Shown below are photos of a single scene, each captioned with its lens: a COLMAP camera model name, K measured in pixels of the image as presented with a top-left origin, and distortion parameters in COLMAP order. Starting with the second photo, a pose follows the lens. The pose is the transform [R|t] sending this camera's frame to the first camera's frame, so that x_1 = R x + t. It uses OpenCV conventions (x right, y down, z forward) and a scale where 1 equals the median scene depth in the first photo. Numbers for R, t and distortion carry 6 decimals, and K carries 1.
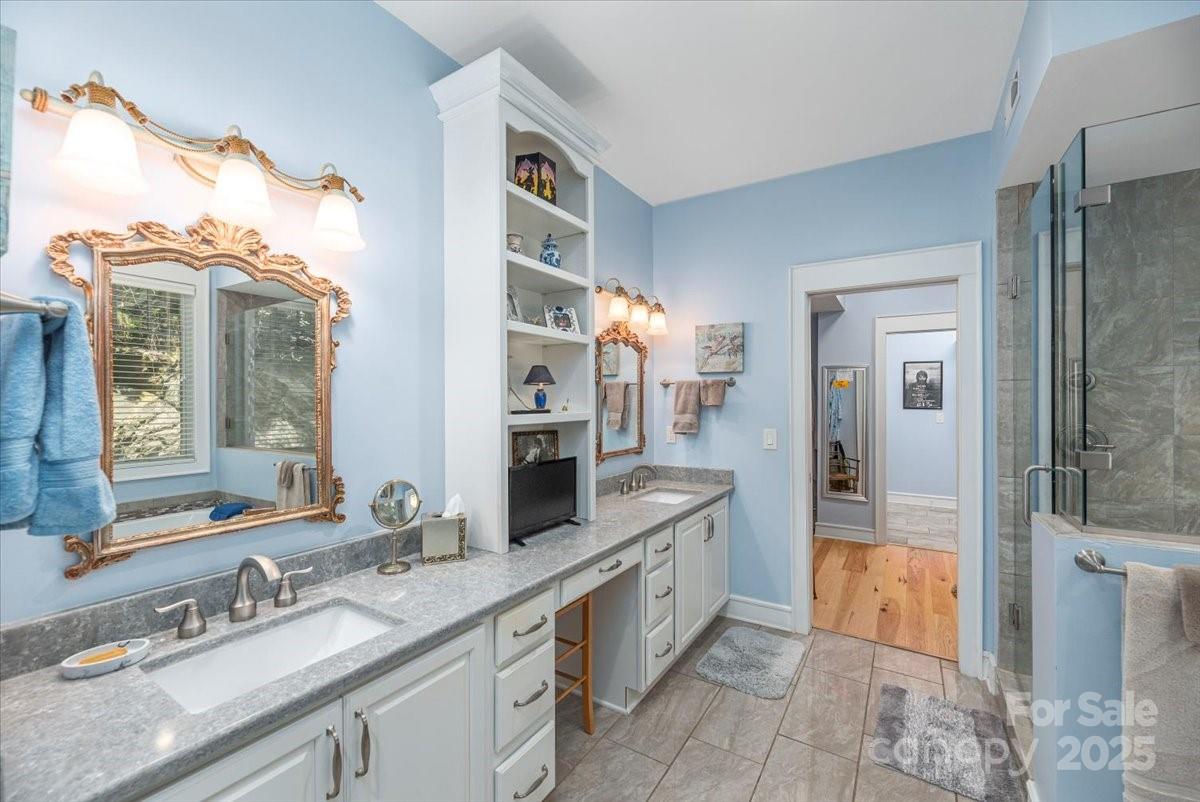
lens RADIAL K [[493.7, 0, 602.5], [0, 493.7, 406.2], [0, 0, 1]] dist [-0.001527, -0.000012]
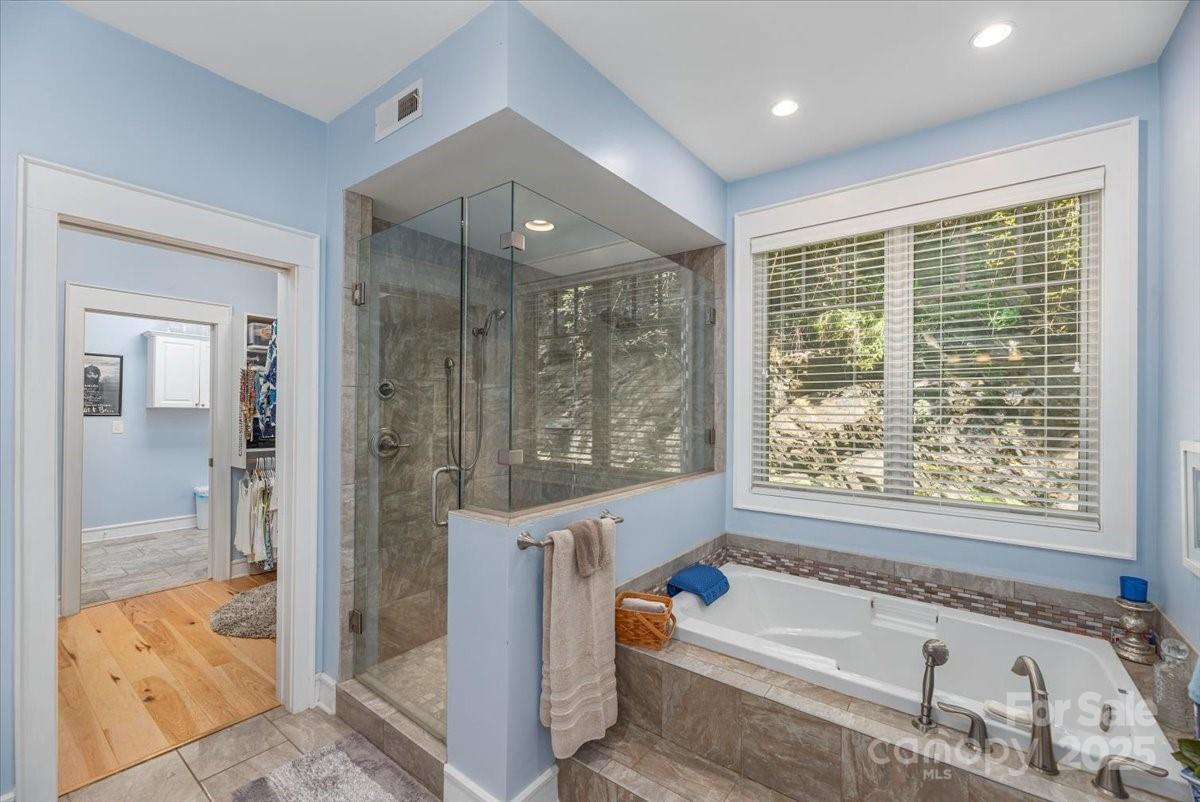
lens RADIAL K [[493.7, 0, 602.5], [0, 493.7, 406.2], [0, 0, 1]] dist [-0.001527, -0.000012]
pose [[0.085962, 0.003893, 0.996291, -0.120999], [0.004715, 0.999980, -0.004314, -0.006048], [-0.996287, 0.005069, 0.085942, 0.408550]]
